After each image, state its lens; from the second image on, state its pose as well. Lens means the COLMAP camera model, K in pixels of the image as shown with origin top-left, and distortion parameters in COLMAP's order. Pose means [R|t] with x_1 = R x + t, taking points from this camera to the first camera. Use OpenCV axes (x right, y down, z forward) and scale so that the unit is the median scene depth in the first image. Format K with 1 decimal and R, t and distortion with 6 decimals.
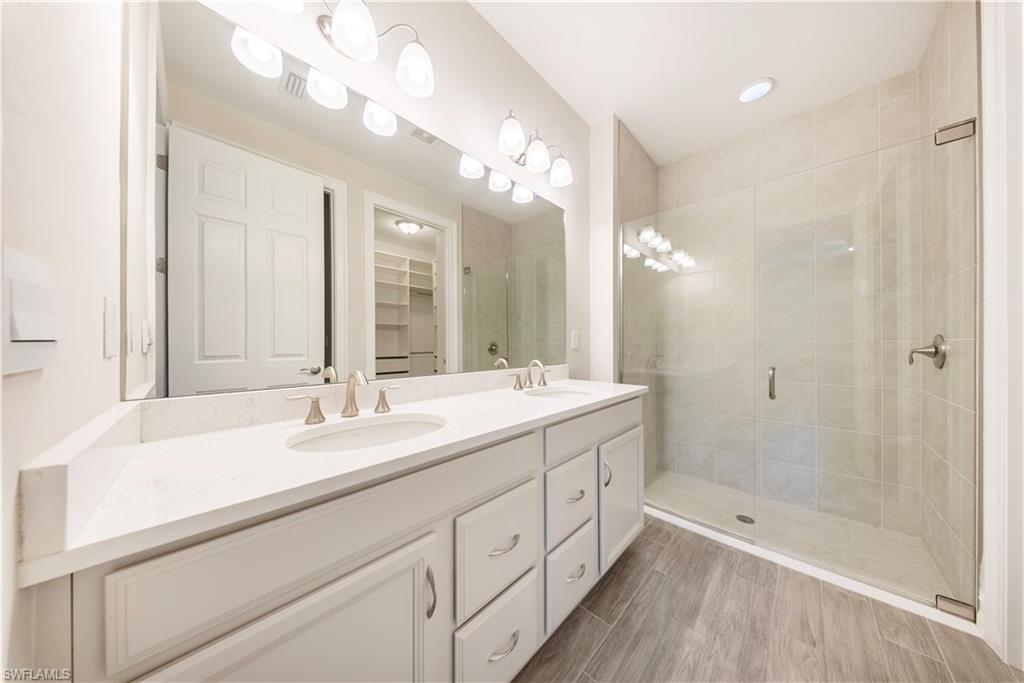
lens RADIAL K [[313.4, 0, 515.6], [0, 313.4, 343.8], [0, 0, 1]] dist [0.000292, -0.000021]
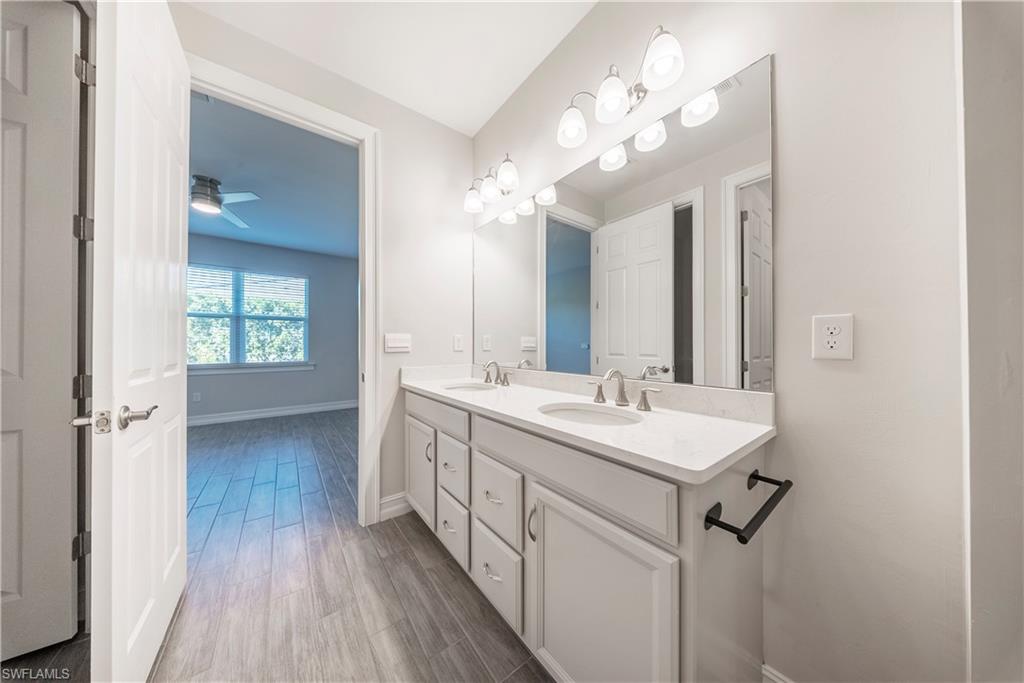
lens RADIAL K [[313.4, 0, 515.6], [0, 313.4, 343.8], [0, 0, 1]] dist [0.000292, -0.000021]
pose [[-0.199939, -0.009506, -0.979762, 0.842440], [0.001164, 0.999950, -0.009939, -0.001269], [0.979808, -0.003128, -0.199918, 0.908796]]
